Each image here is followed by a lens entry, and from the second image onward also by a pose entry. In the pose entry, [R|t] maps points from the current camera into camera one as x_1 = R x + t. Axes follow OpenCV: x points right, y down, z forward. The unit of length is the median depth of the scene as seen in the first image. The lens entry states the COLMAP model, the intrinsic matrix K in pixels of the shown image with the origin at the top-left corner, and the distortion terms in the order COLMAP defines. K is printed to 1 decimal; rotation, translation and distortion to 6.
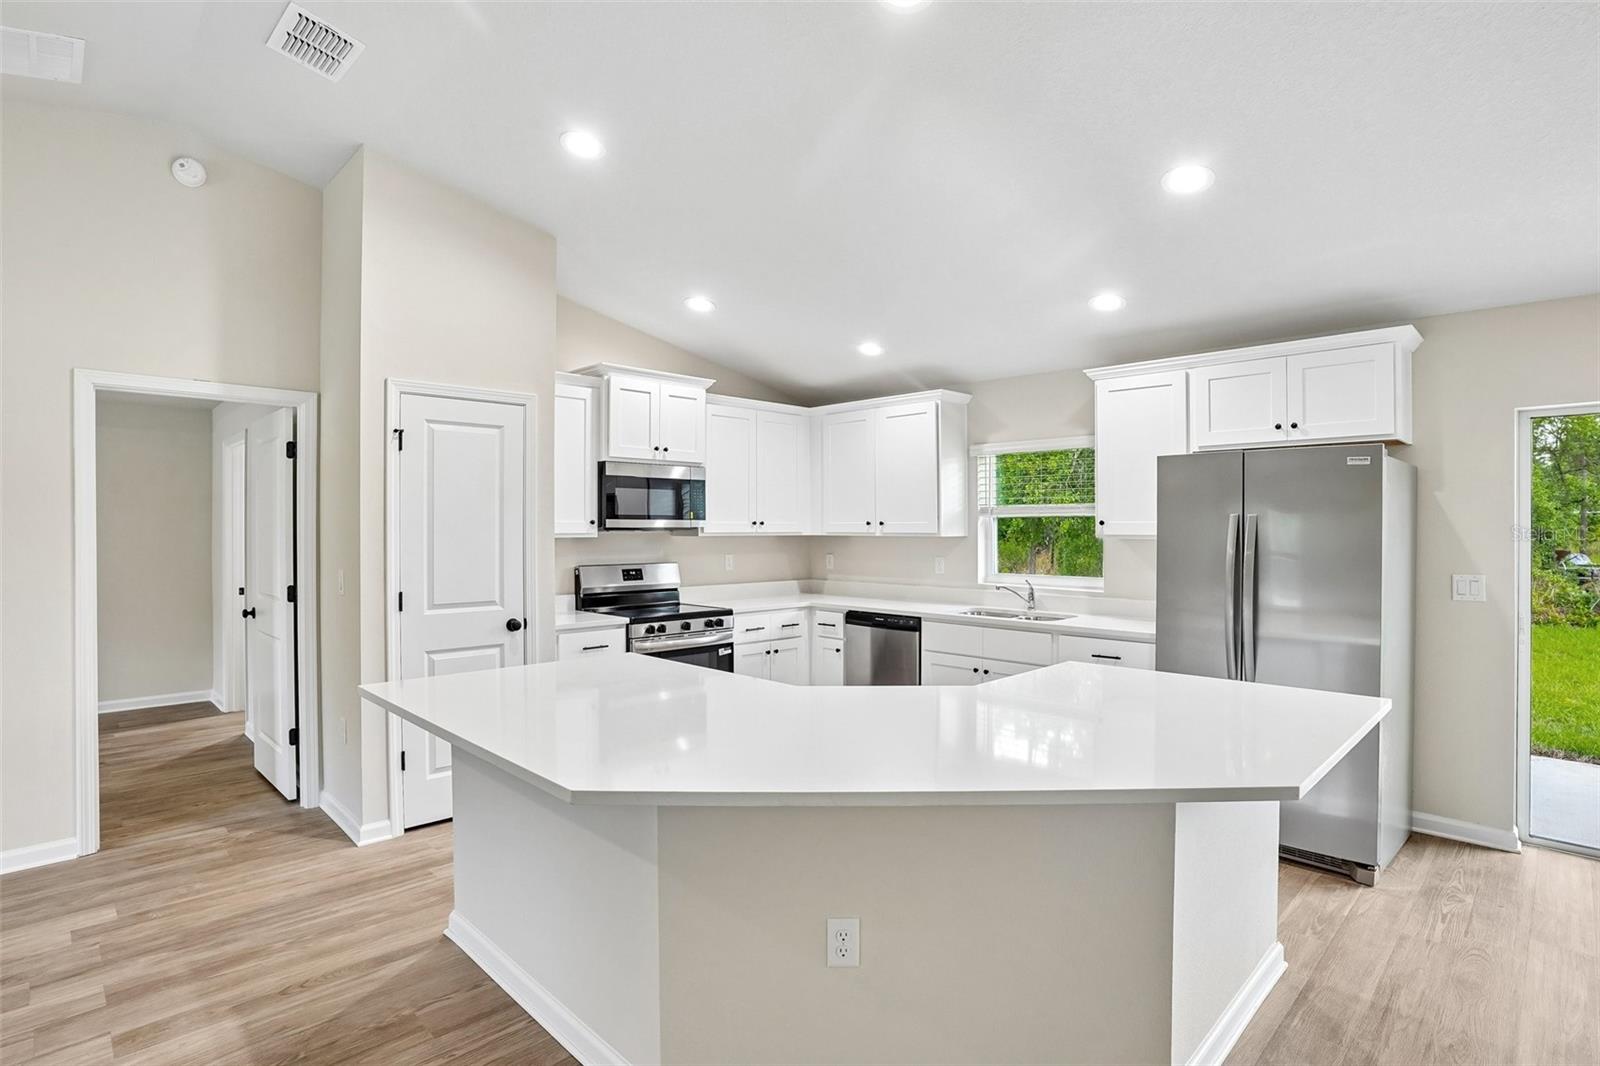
lens RADIAL K [[804.0, 0, 800.9], [0, 804.0, 529.6], [0, 0, 1]] dist [-0.069393, 0.028780]
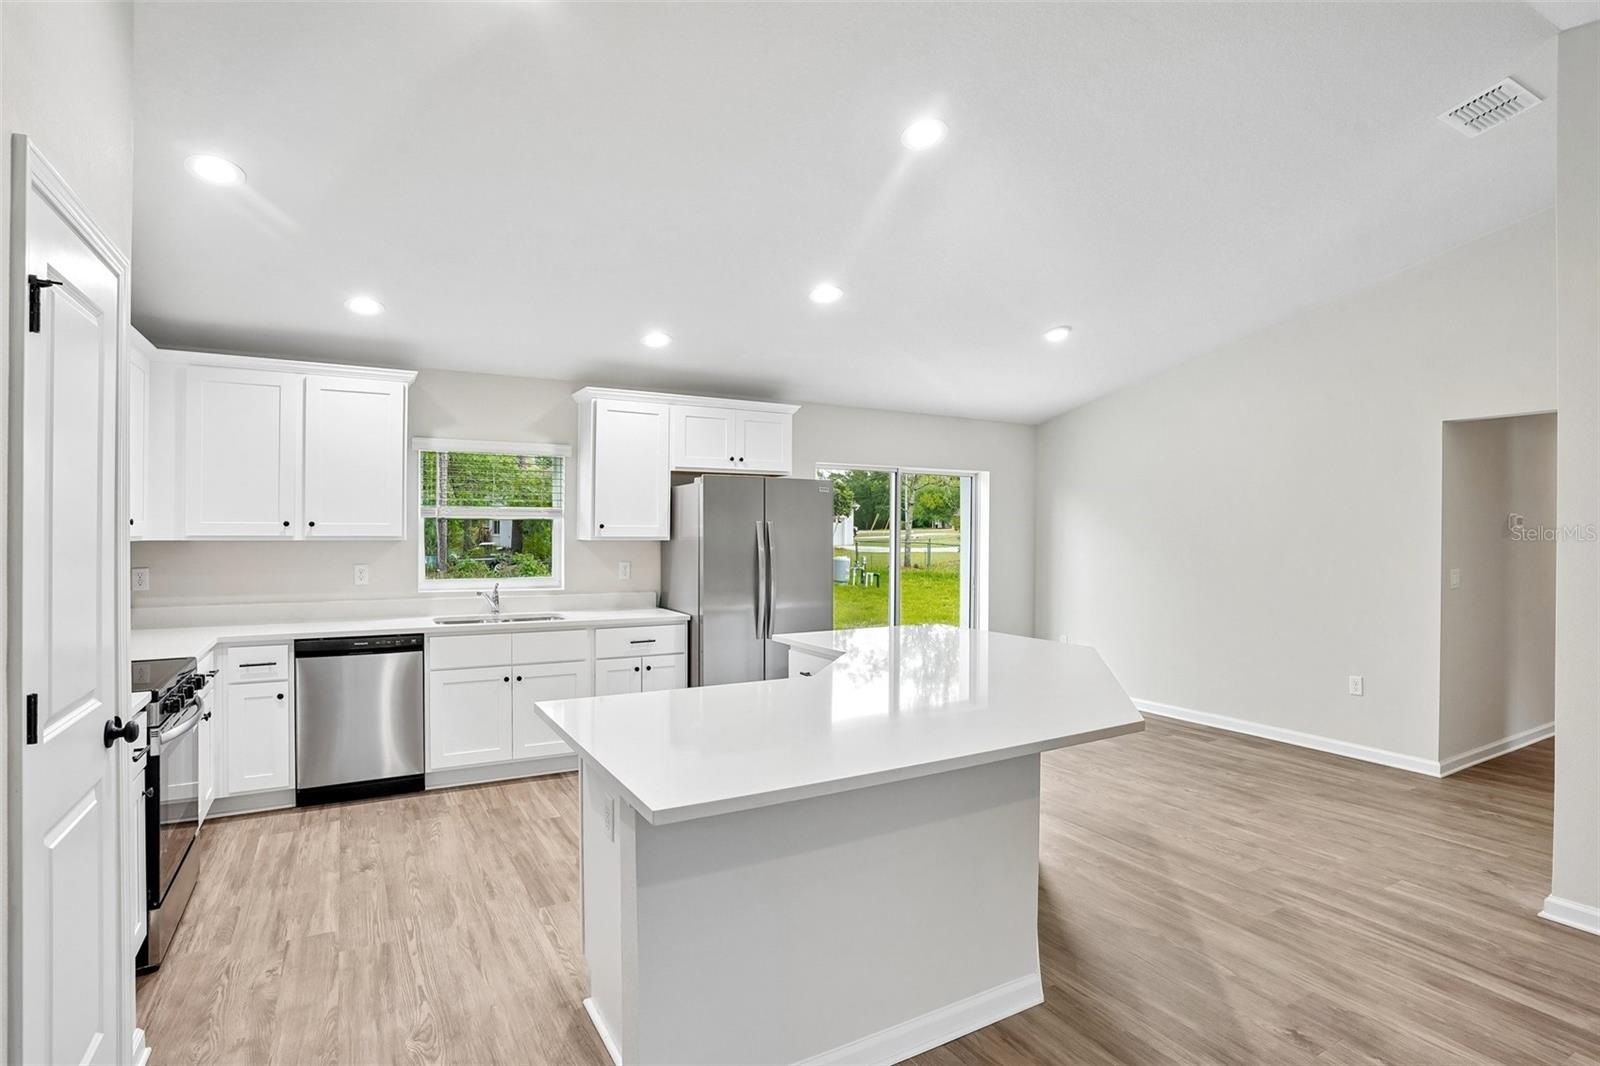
lens RADIAL K [[804.0, 0, 800.9], [0, 804.0, 529.6], [0, 0, 1]] dist [-0.069393, 0.028780]
pose [[0.258016, 0.002374, 0.966138, -0.560686], [-0.000800, 0.999997, -0.002243, -0.001045], [-0.966140, -0.000194, 0.258018, 0.381266]]
